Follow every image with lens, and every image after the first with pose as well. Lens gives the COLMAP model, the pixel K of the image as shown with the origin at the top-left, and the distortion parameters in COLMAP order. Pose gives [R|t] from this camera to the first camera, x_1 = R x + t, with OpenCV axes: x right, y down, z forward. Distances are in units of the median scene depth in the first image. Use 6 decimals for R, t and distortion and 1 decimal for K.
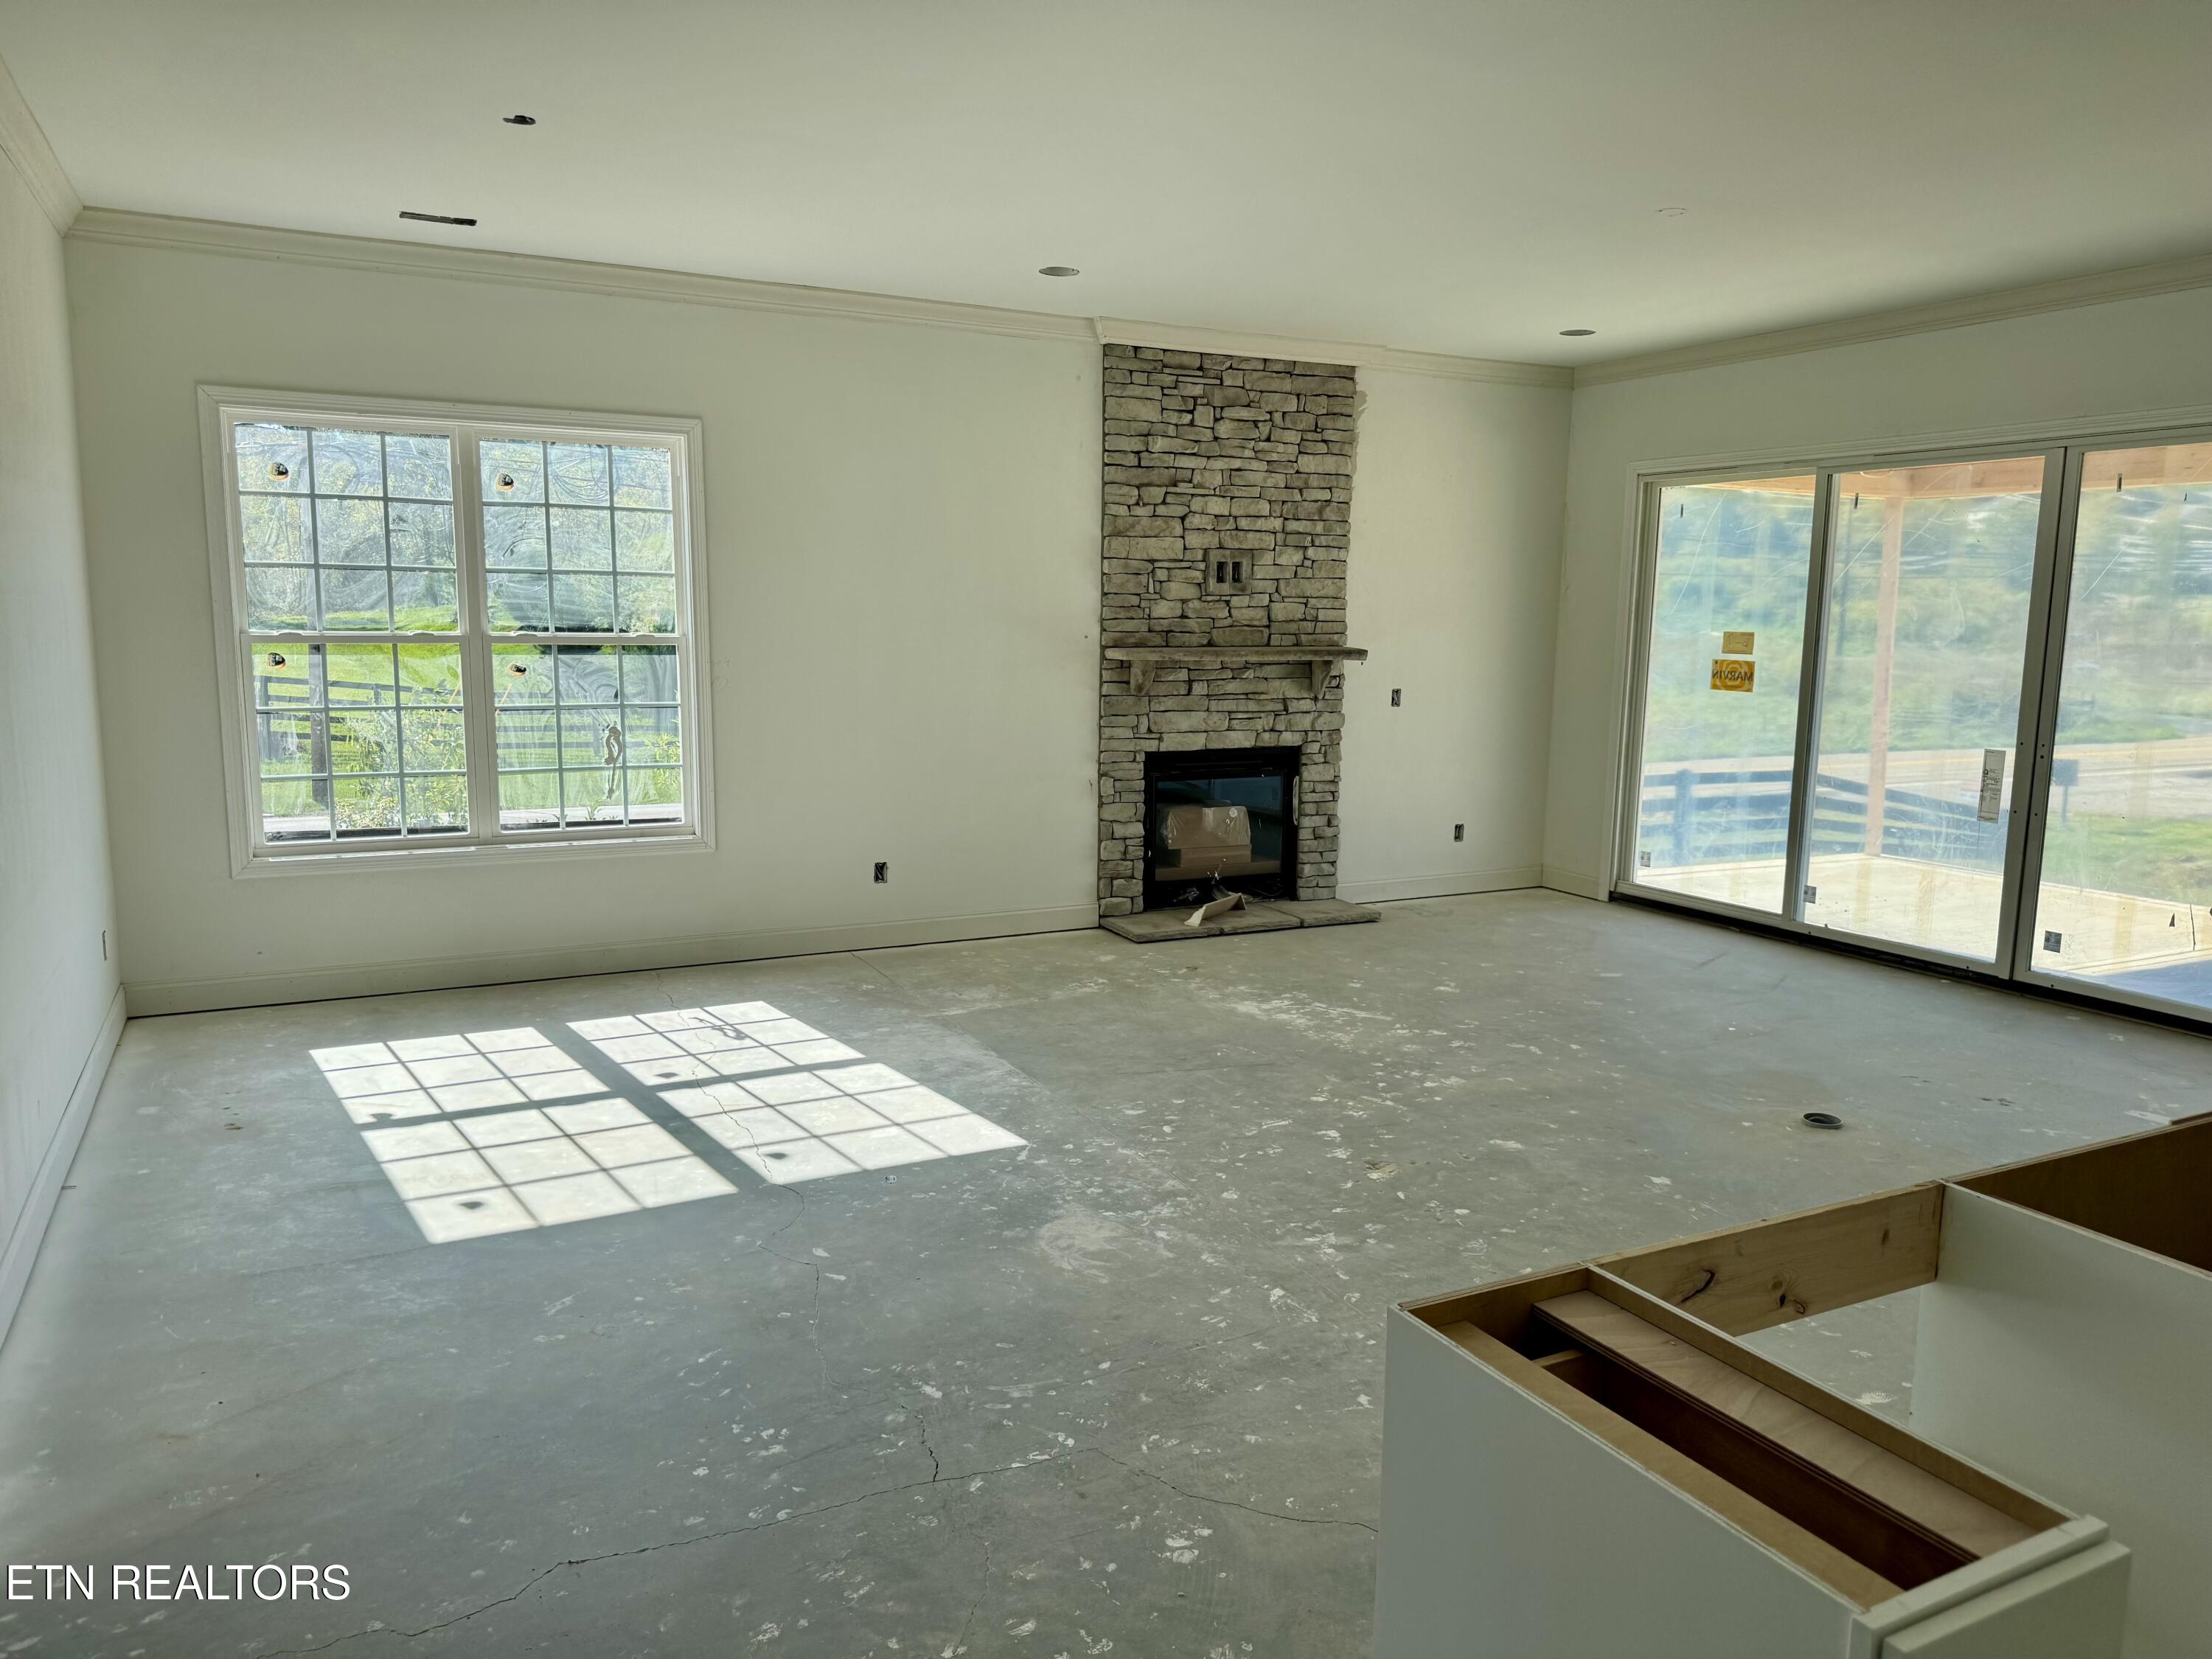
lens RADIAL K [[1548.0, 0, 1092.0], [0, 1548.0, 827.5], [0, 0, 1]] dist [0.069199, -0.083017]
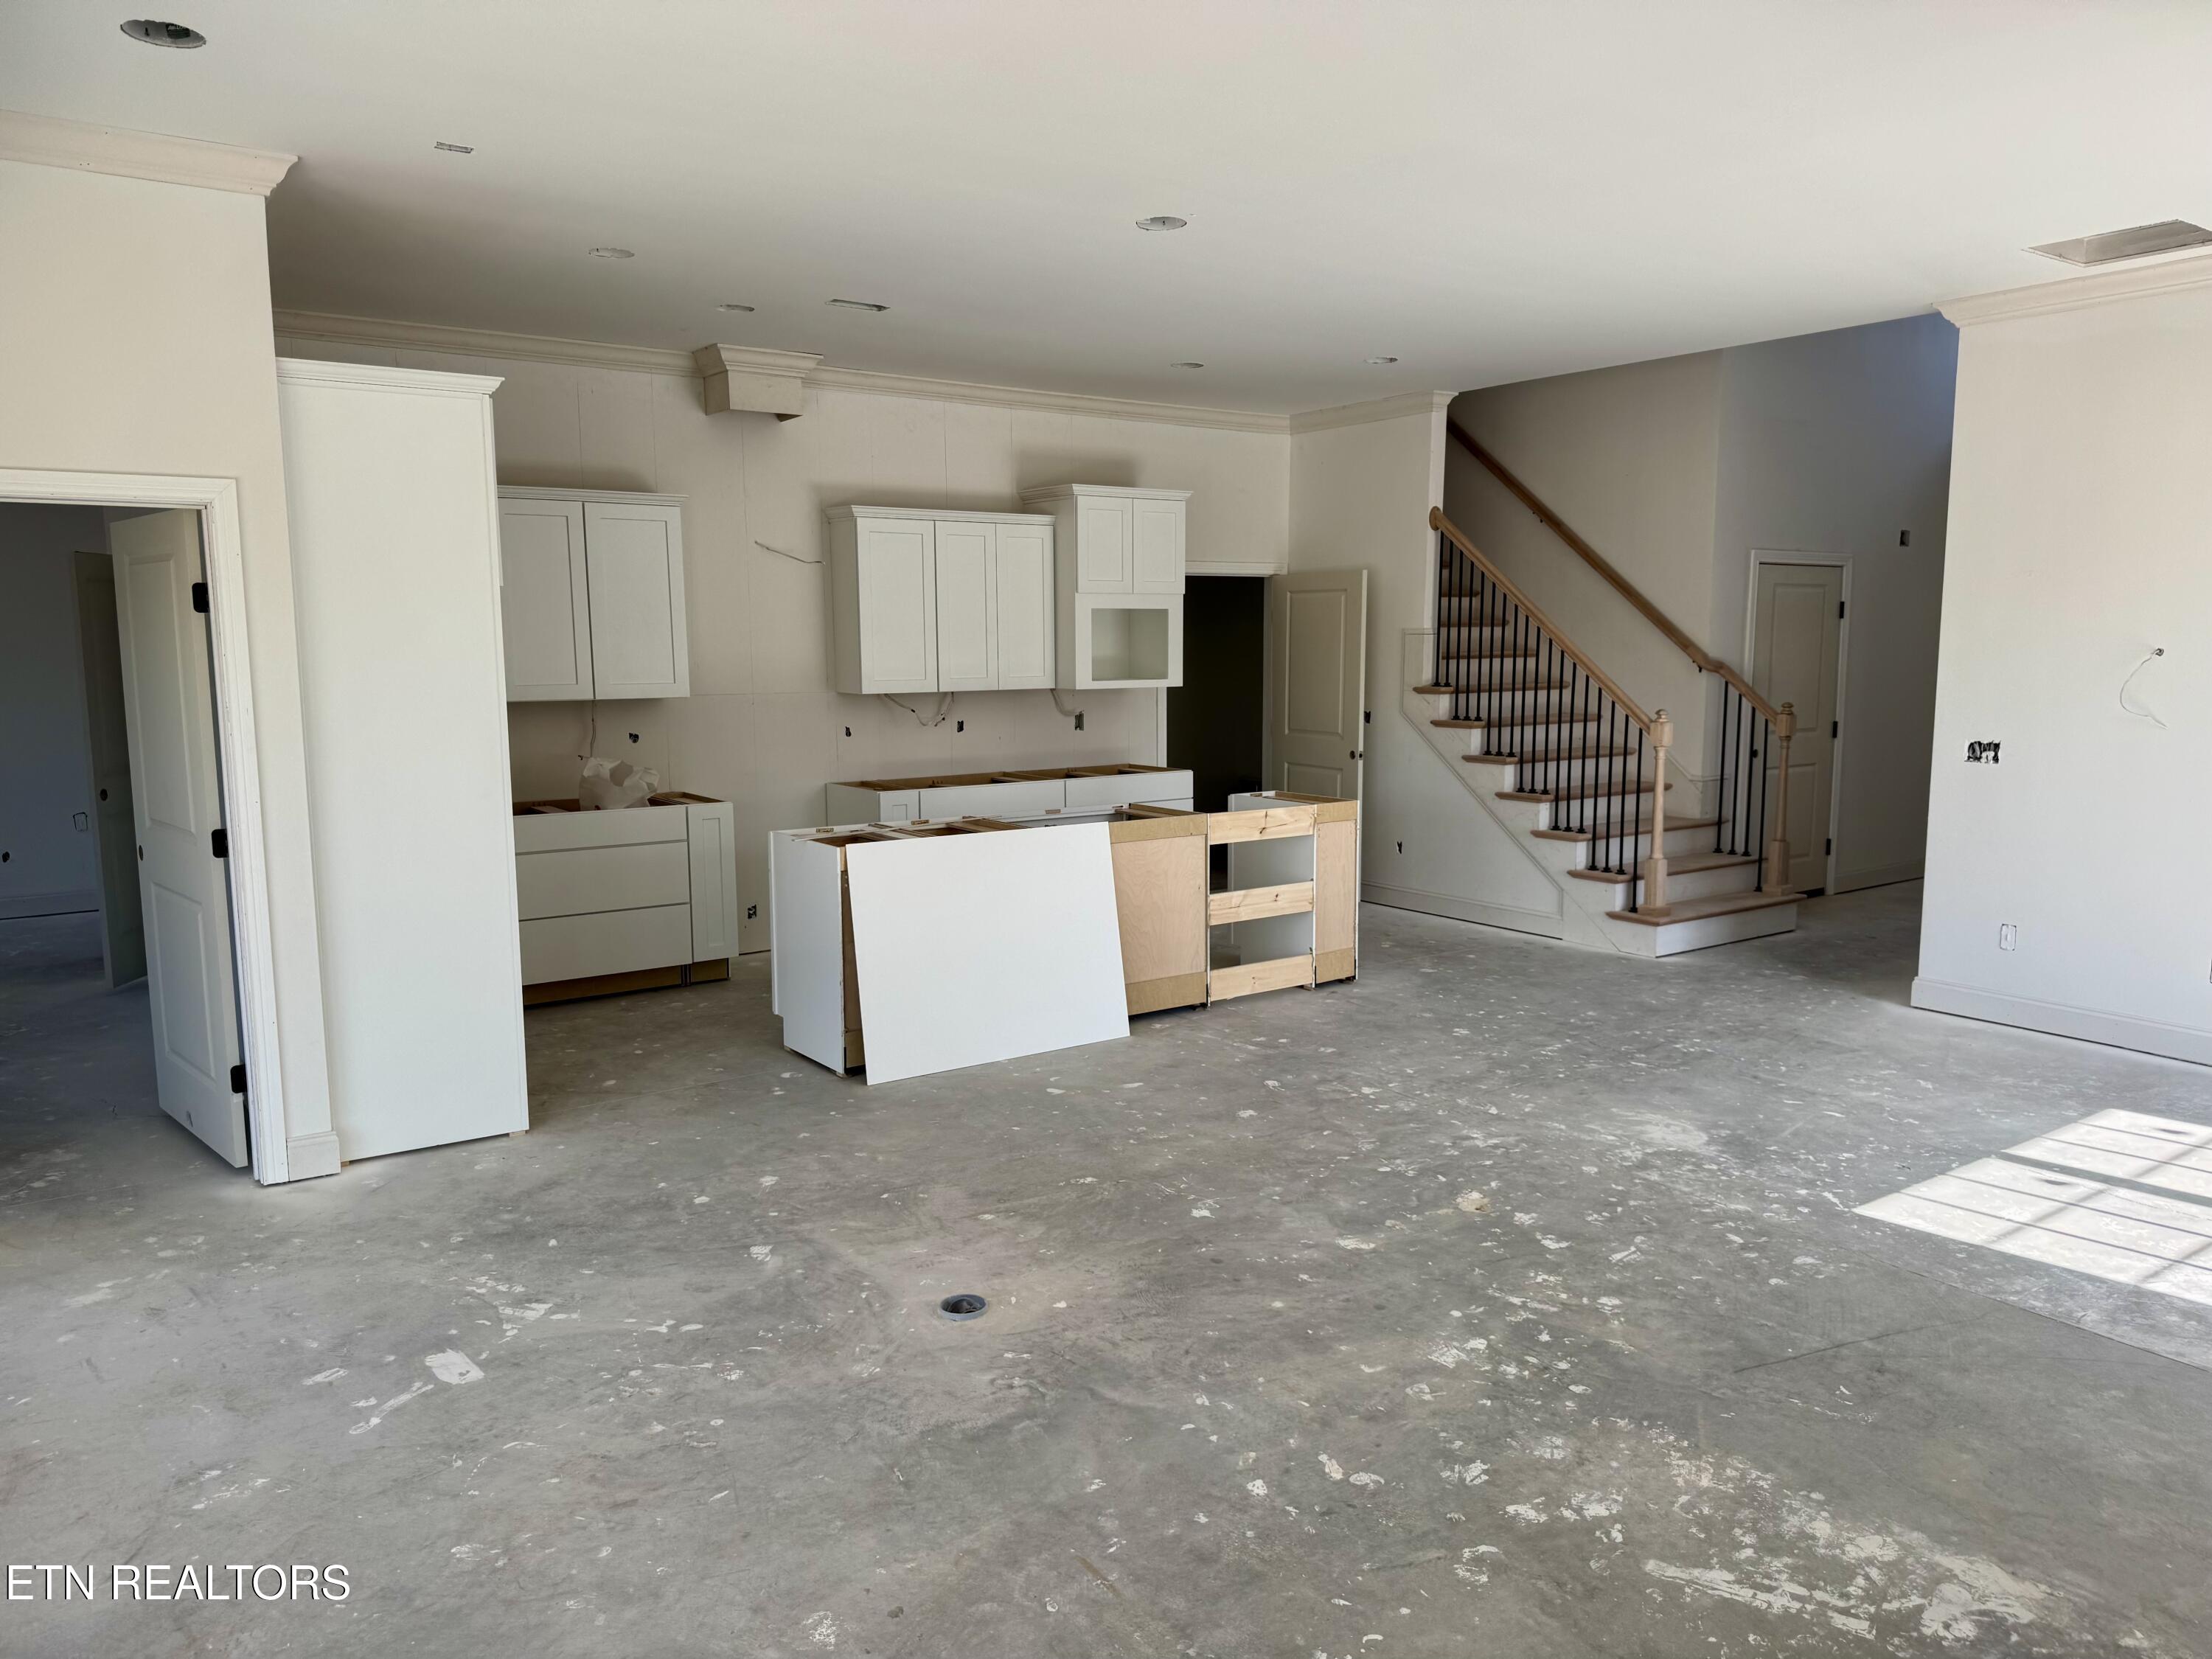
lens RADIAL K [[1548.0, 0, 1101.7], [0, 1548.0, 818.3], [0, 0, 1]] dist [0.069199, -0.083017]
pose [[-0.989458, 0.006206, -0.144686, 0.402857], [-0.031092, 0.966680, 0.254093, -0.187014], [0.141442, 0.255913, -0.956296, 1.329148]]
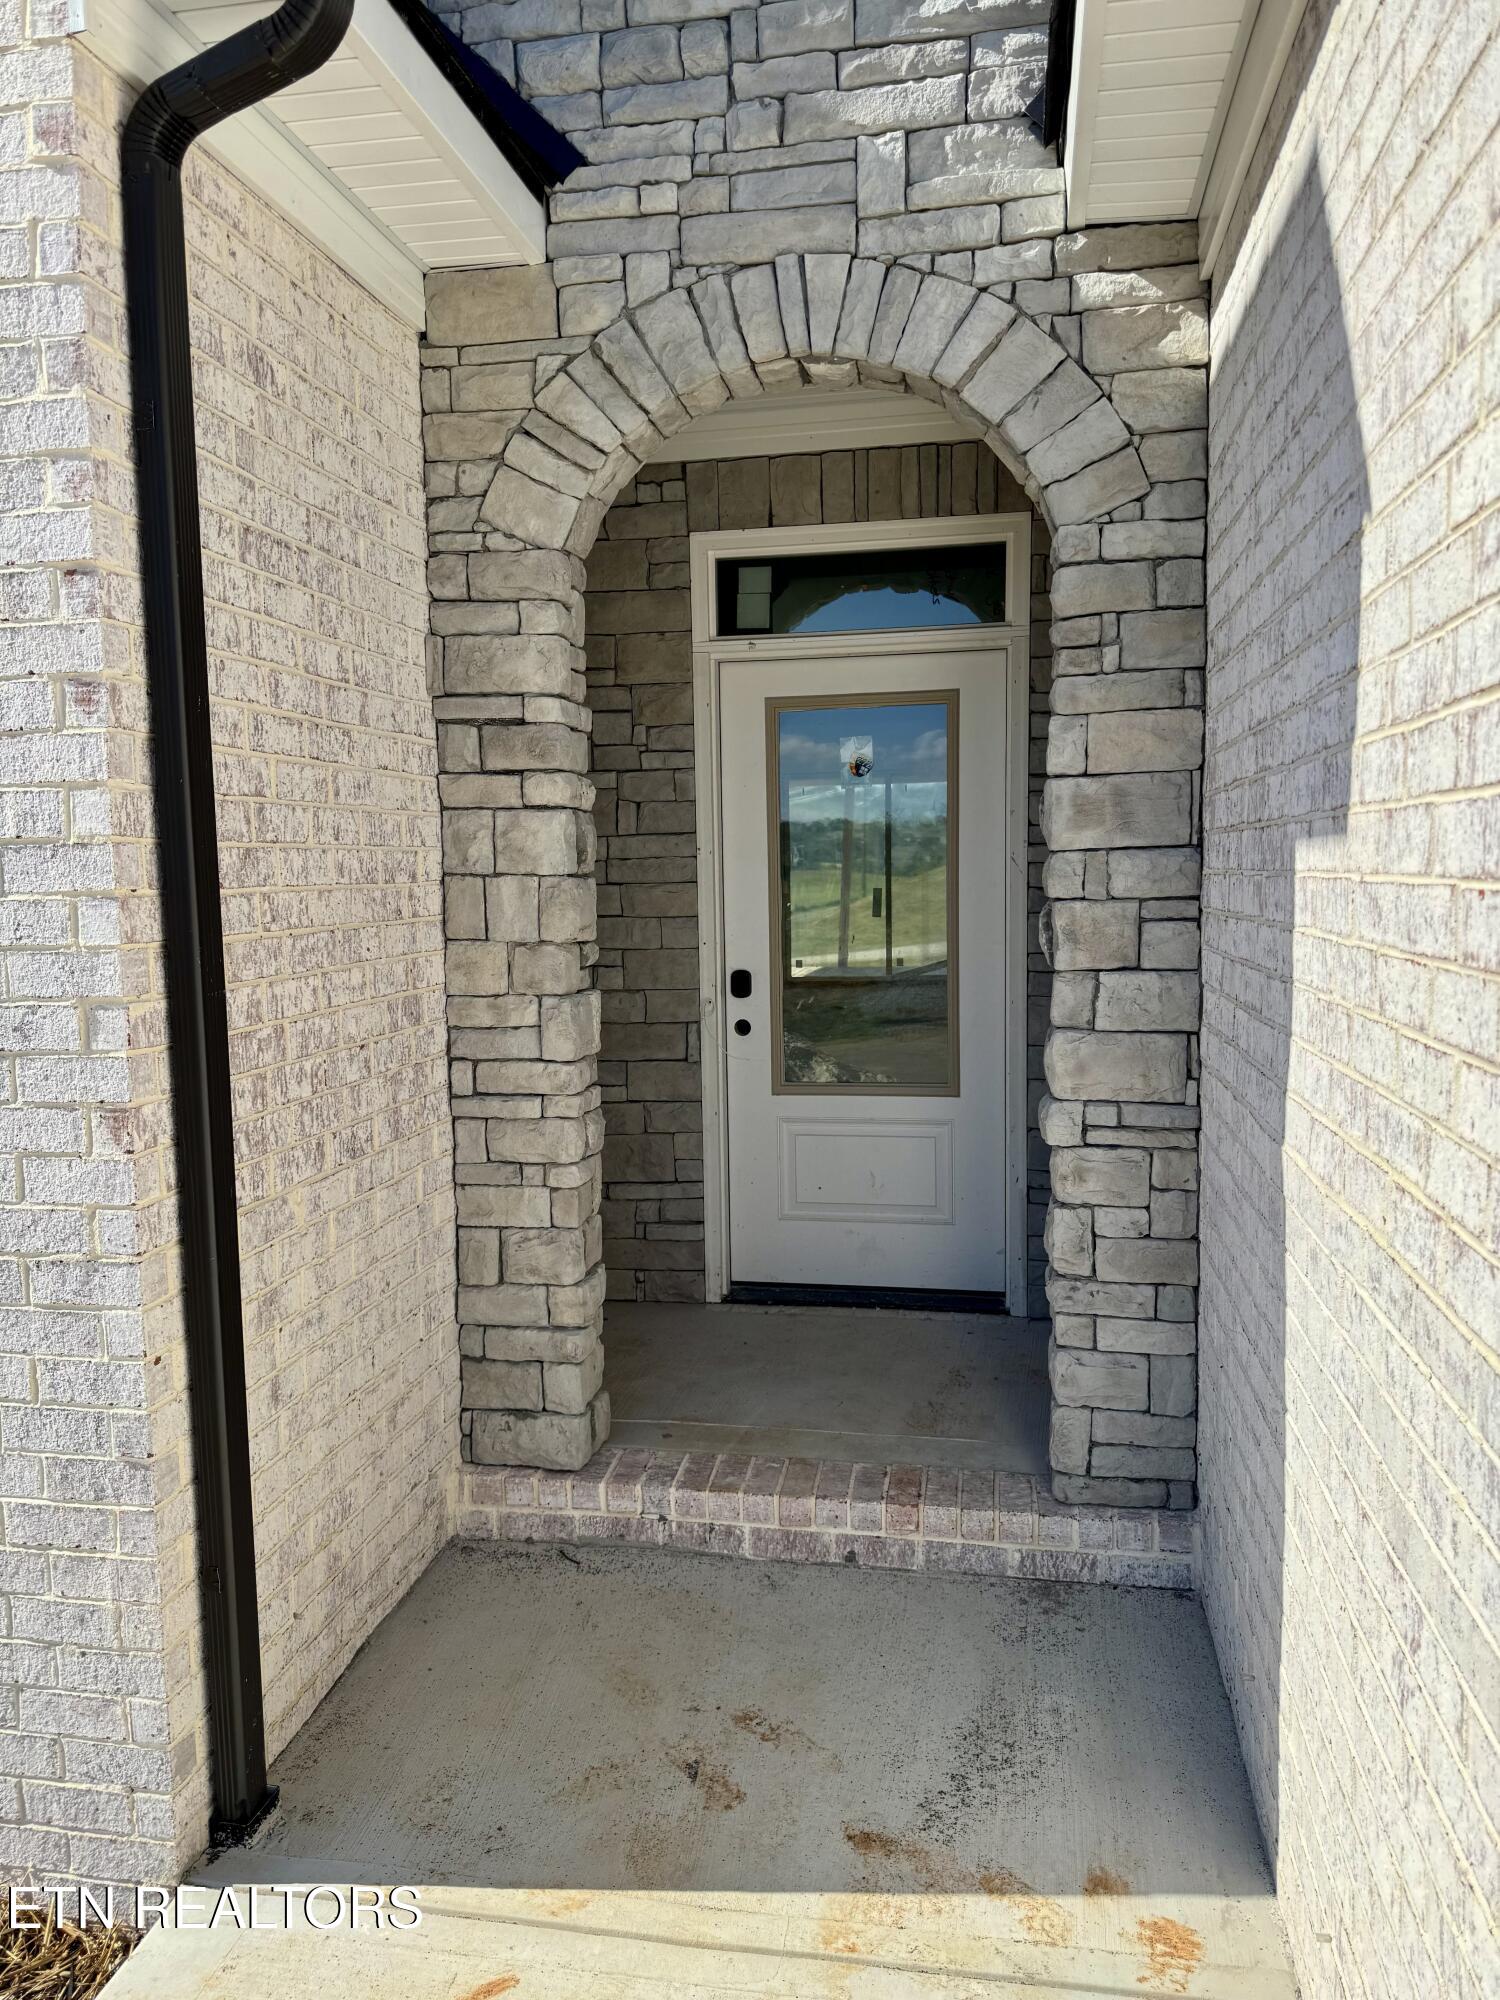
lens RADIAL K [[1399.6, 0, 757.5], [0, 1399.6, 1008.4], [0, 0, 1]] dist [0.069199, -0.083017]
pose [[0.602336, -0.102824, 0.791593, -1.364838], [0.138577, 0.990081, 0.023162, 0.086539], [-0.786122, 0.095745, 0.610610, -0.396150]]
